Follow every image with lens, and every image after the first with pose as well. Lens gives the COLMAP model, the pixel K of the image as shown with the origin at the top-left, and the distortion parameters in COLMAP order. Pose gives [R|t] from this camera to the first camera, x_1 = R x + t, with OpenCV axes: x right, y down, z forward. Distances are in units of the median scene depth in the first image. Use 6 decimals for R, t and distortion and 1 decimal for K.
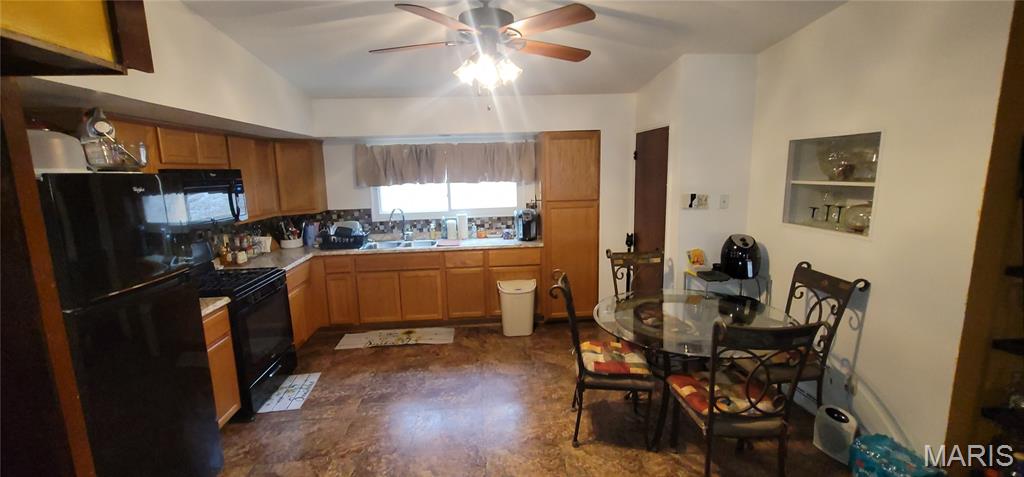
lens RADIAL K [[420.5, 0, 510.2], [0, 420.5, 238.9], [0, 0, 1]] dist [-0.007255, 0.000431]
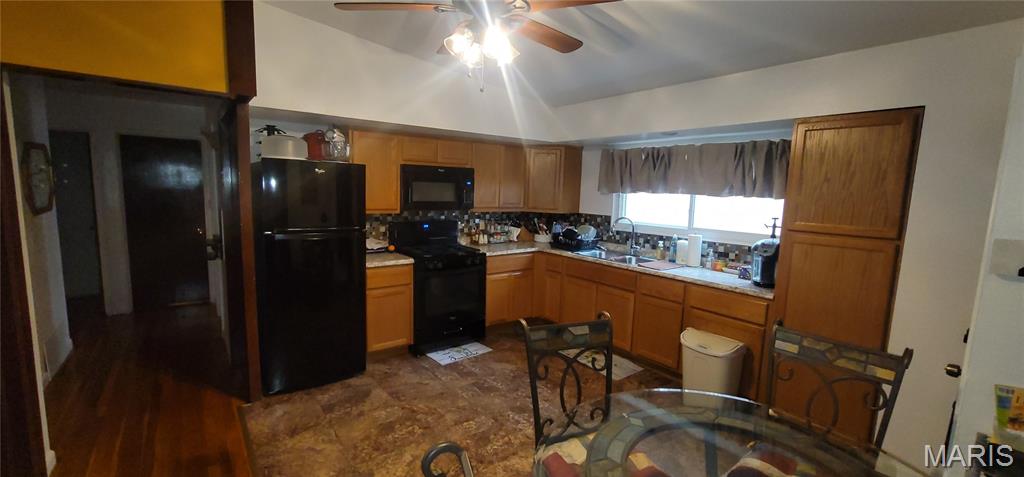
lens RADIAL K [[420.5, 0, 510.2], [0, 420.5, 238.9], [0, 0, 1]] dist [-0.007255, 0.000431]
pose [[0.539071, 0.145790, -0.829546, 0.382562], [-0.181248, 0.981910, 0.054786, -0.035025], [0.822527, 0.120820, 0.555744, 0.313409]]
